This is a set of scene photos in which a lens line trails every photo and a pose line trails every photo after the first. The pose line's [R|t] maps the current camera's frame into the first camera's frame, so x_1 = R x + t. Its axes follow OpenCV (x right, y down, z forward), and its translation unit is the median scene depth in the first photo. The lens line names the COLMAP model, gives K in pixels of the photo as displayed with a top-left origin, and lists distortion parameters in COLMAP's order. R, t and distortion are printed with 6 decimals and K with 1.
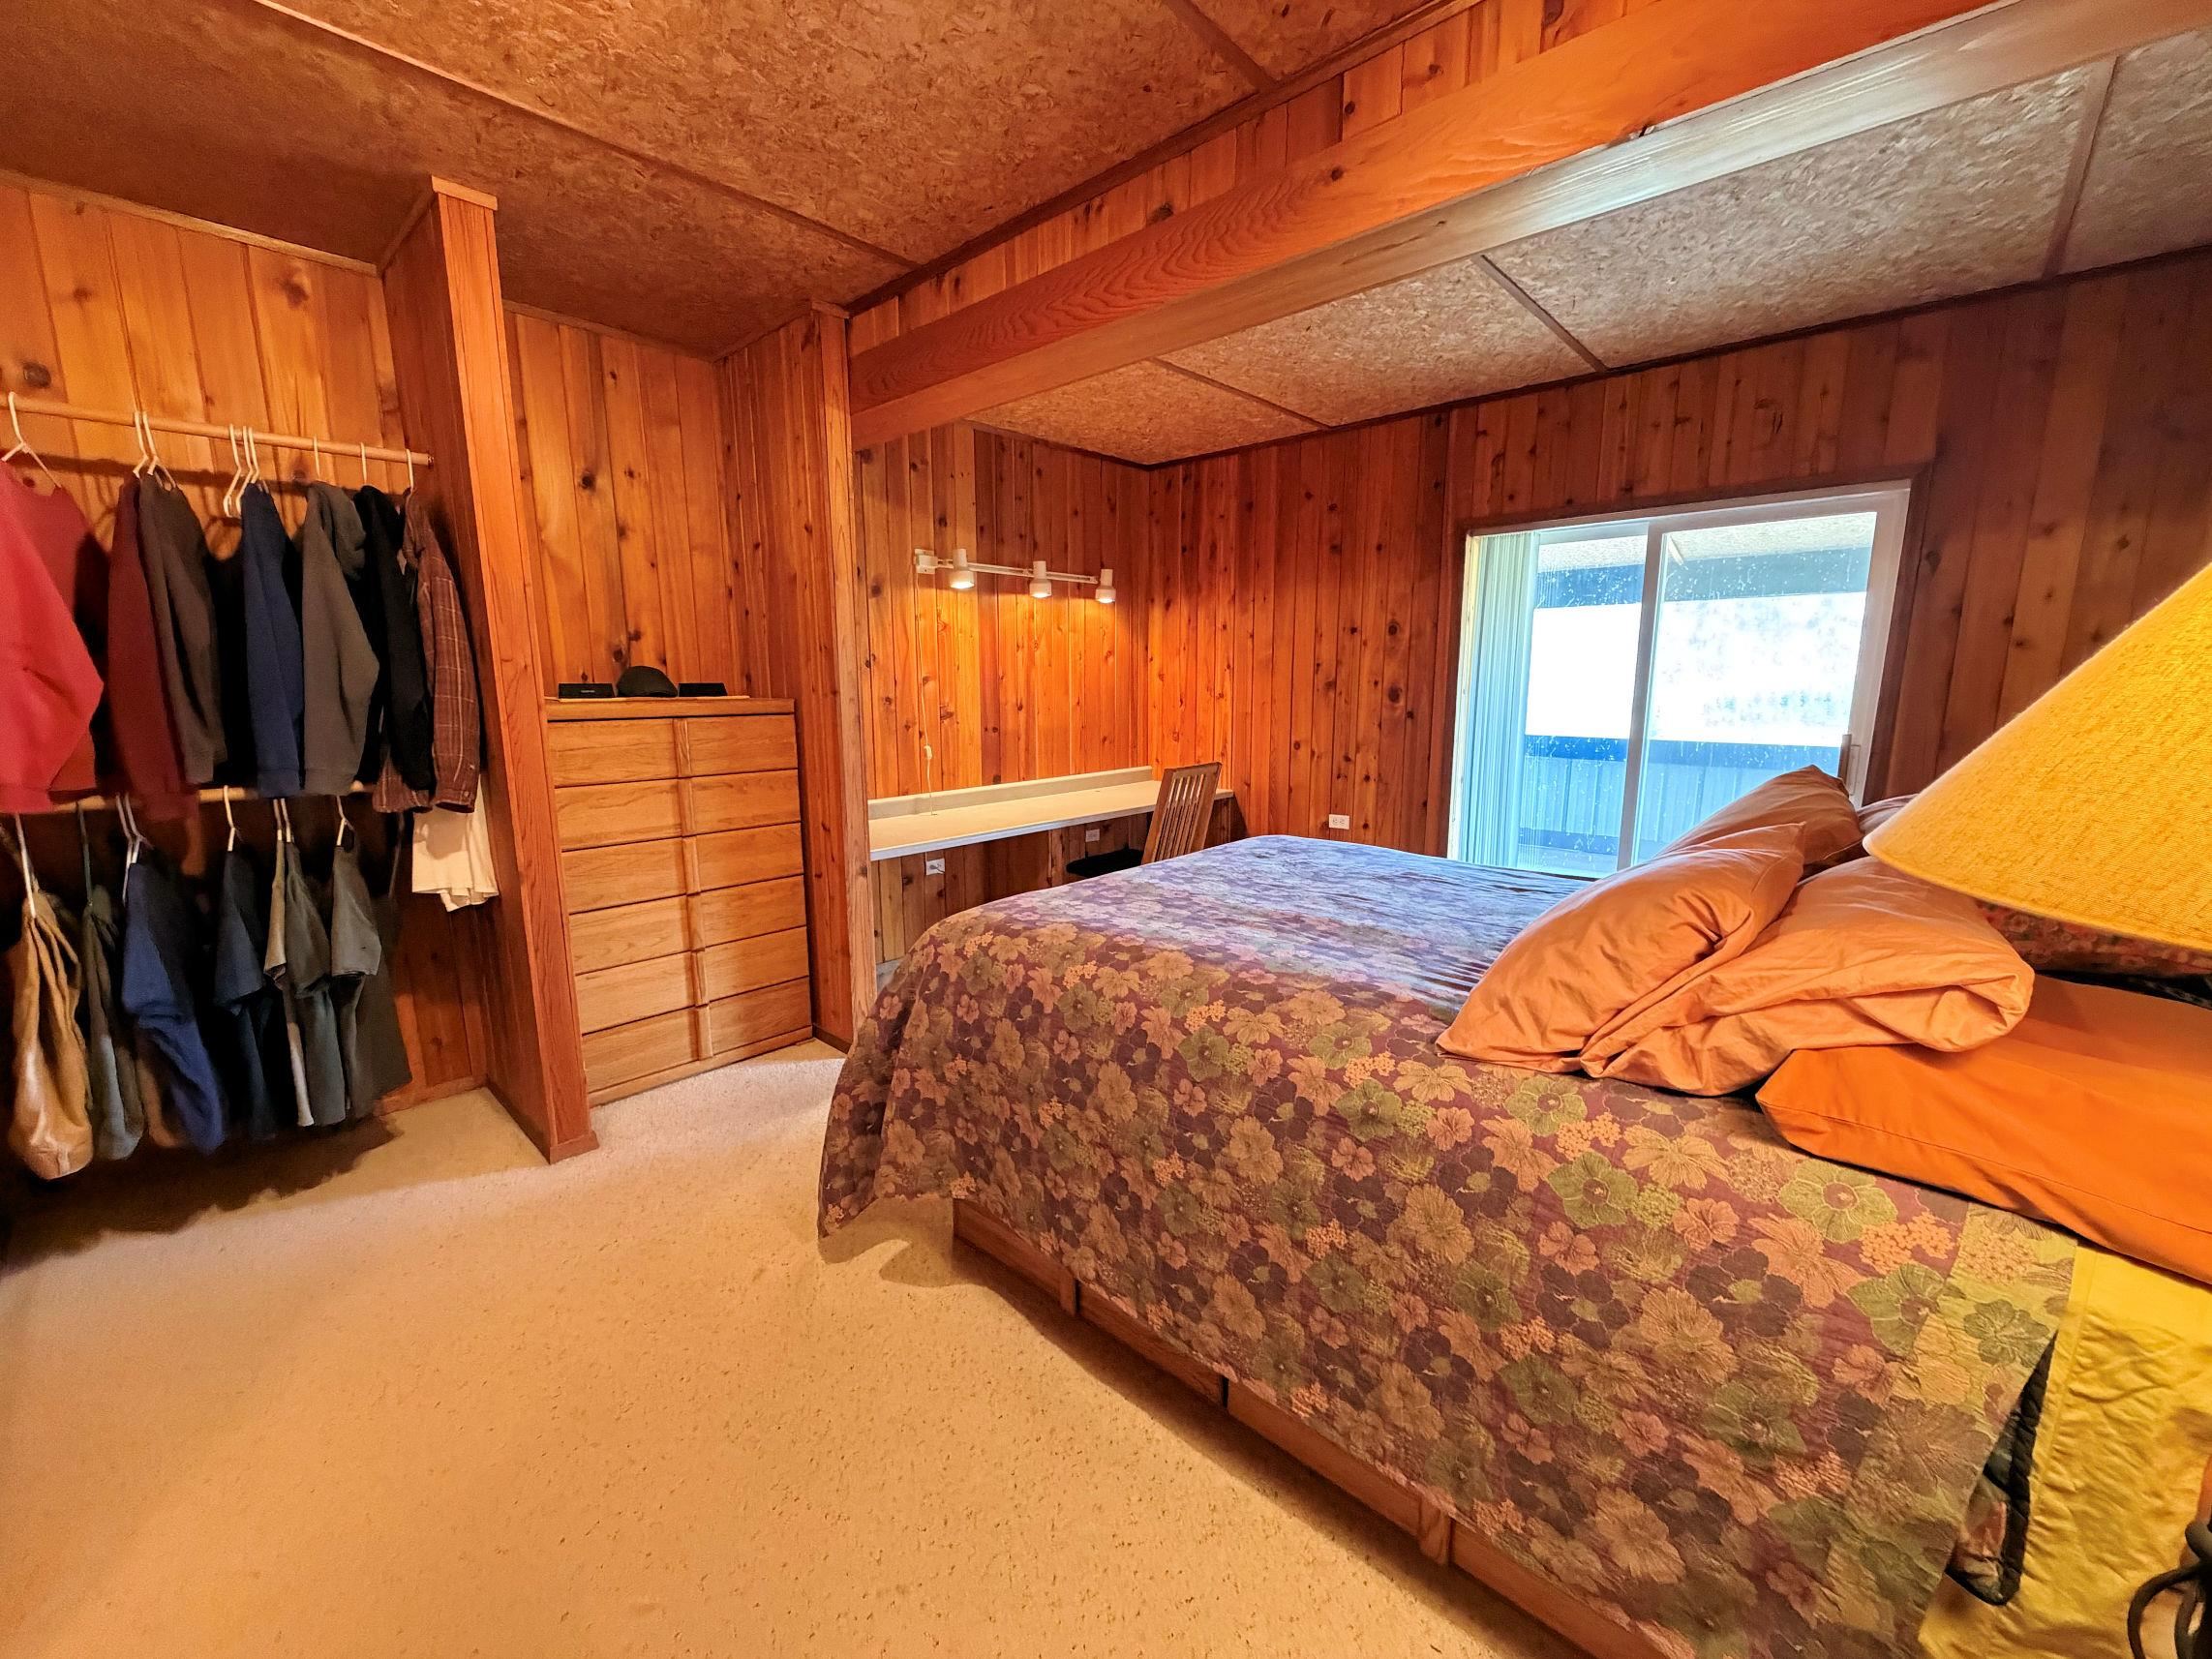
lens RADIAL K [[885.8, 0, 1096.7], [0, 885.8, 828.6], [0, 0, 1]] dist [0.001458, 0.000063]
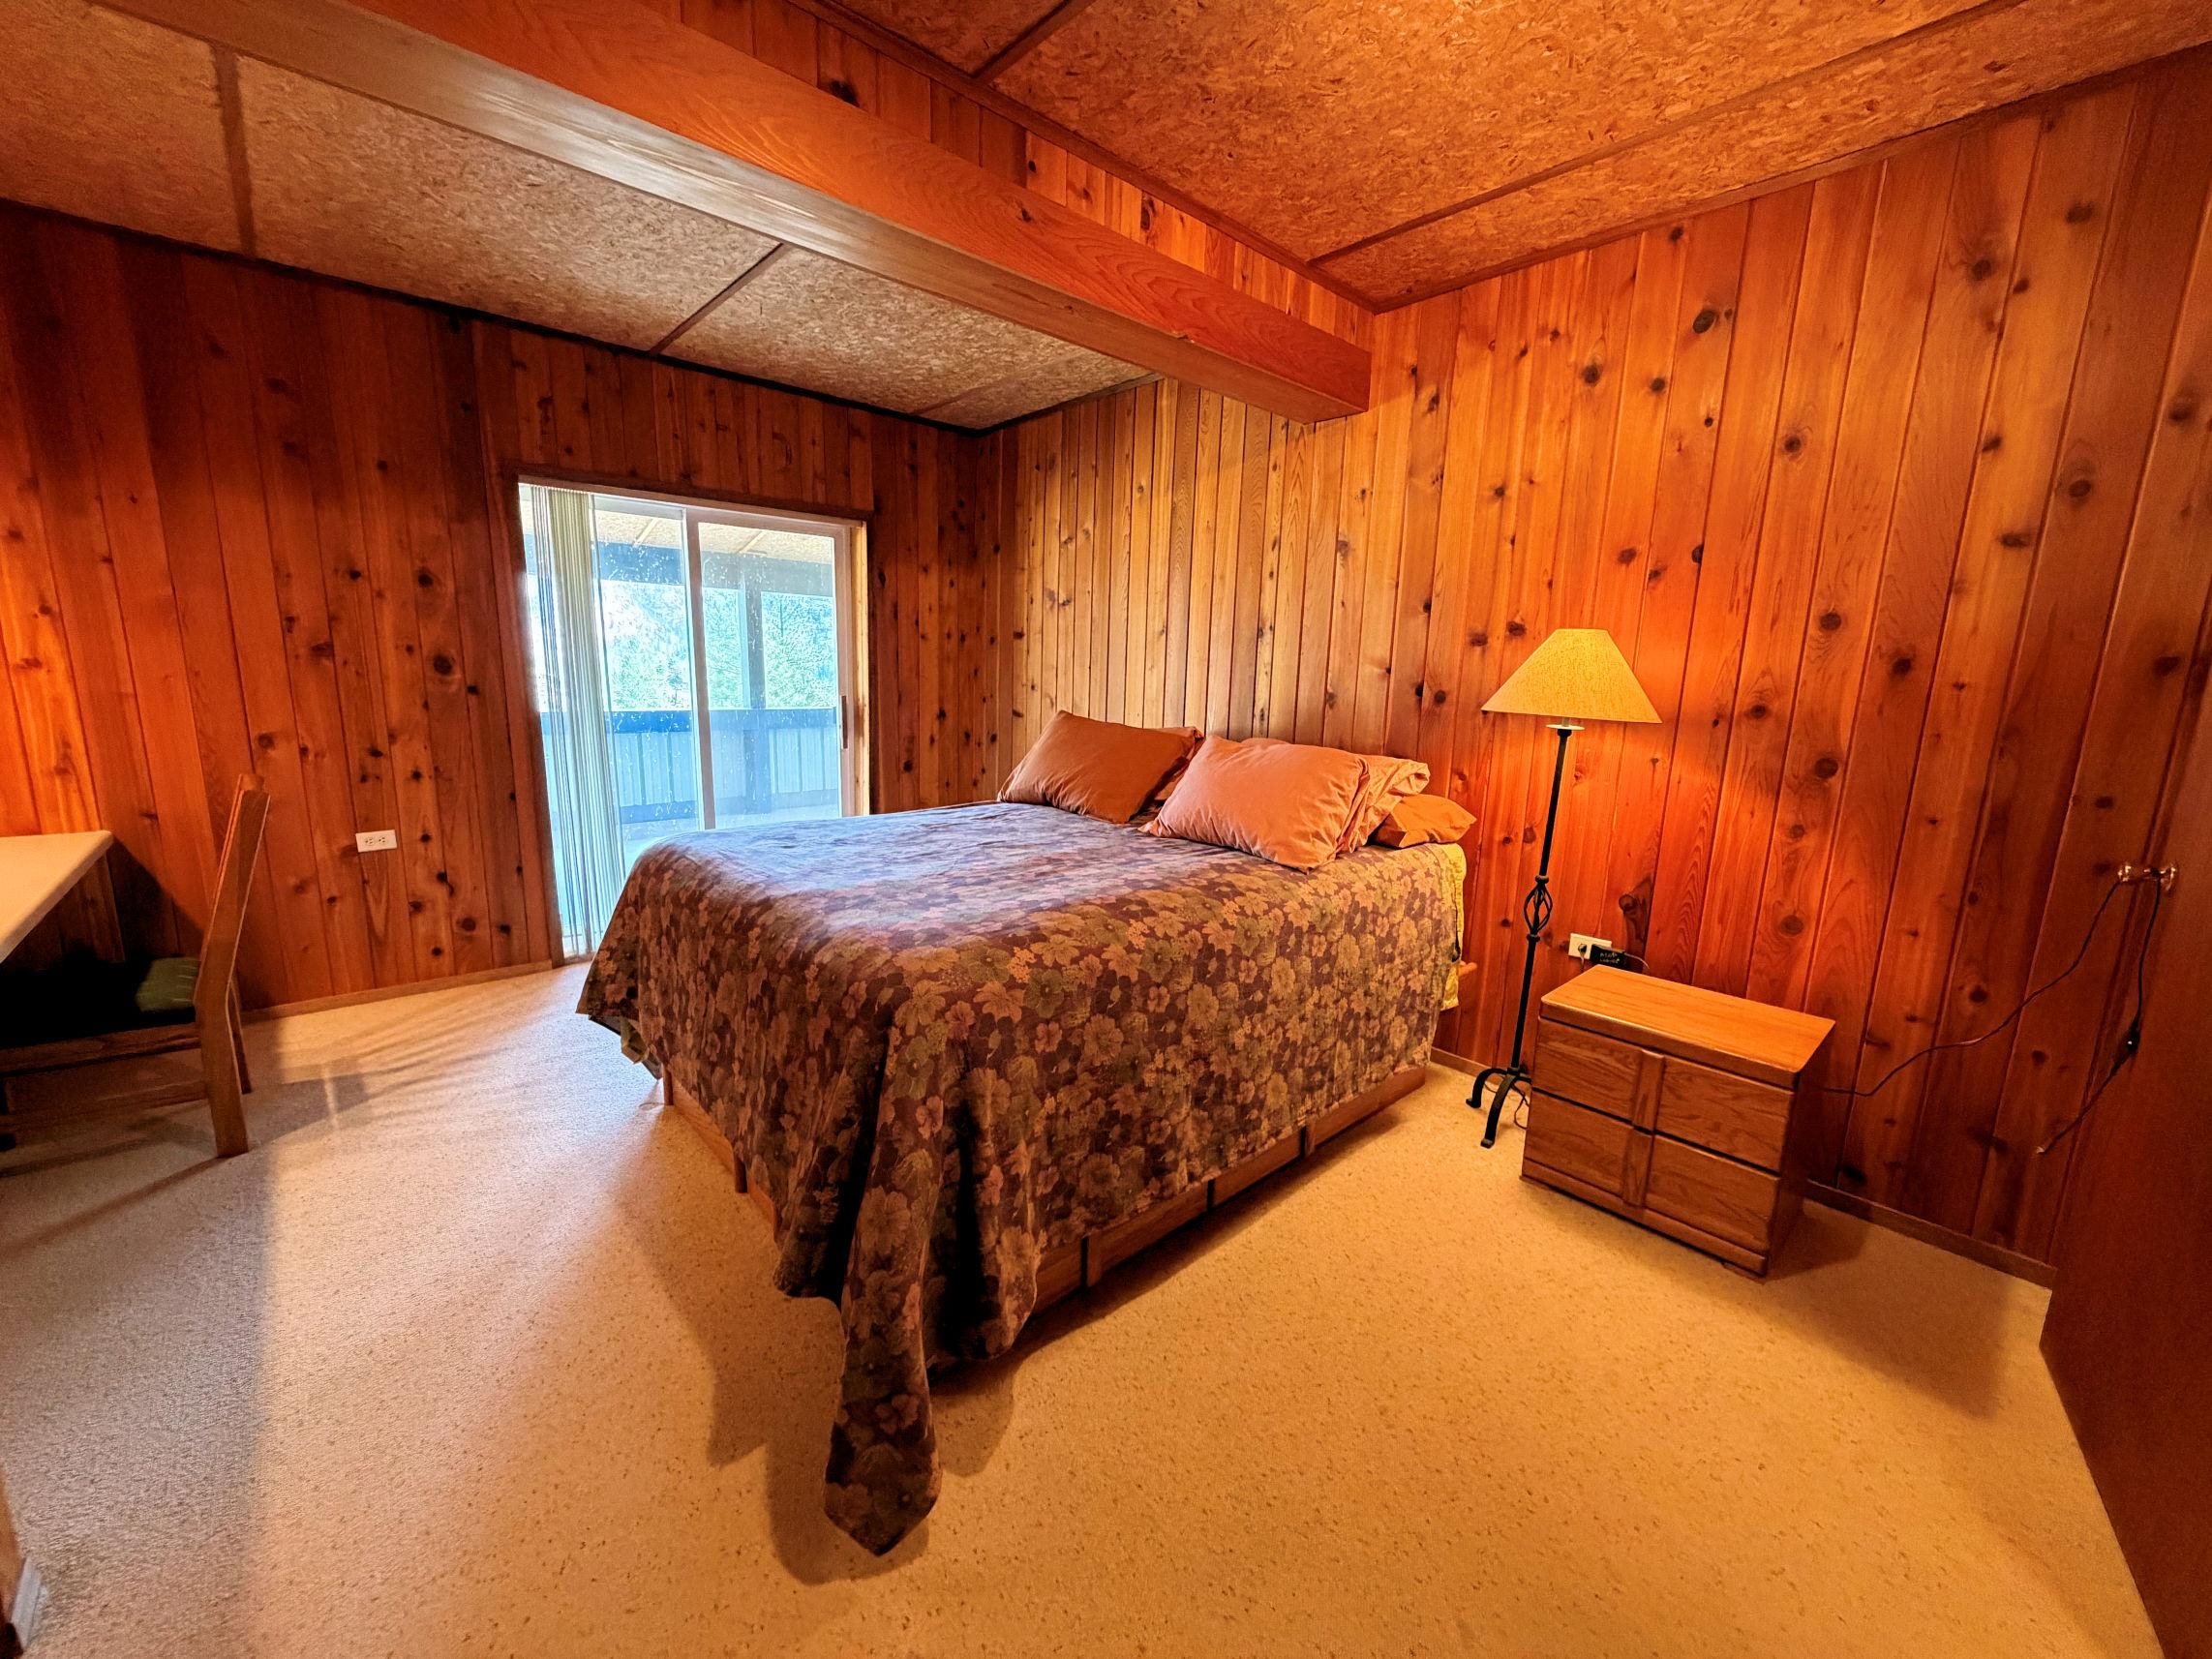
lens RADIAL K [[885.8, 0, 1096.7], [0, 885.8, 828.6], [0, 0, 1]] dist [0.001458, 0.000063]
pose [[0.081943, -0.174444, 0.981252, -0.659548], [0.143044, 0.976428, 0.161641, -0.086101], [-0.986318, 0.127117, 0.104965, 0.587023]]
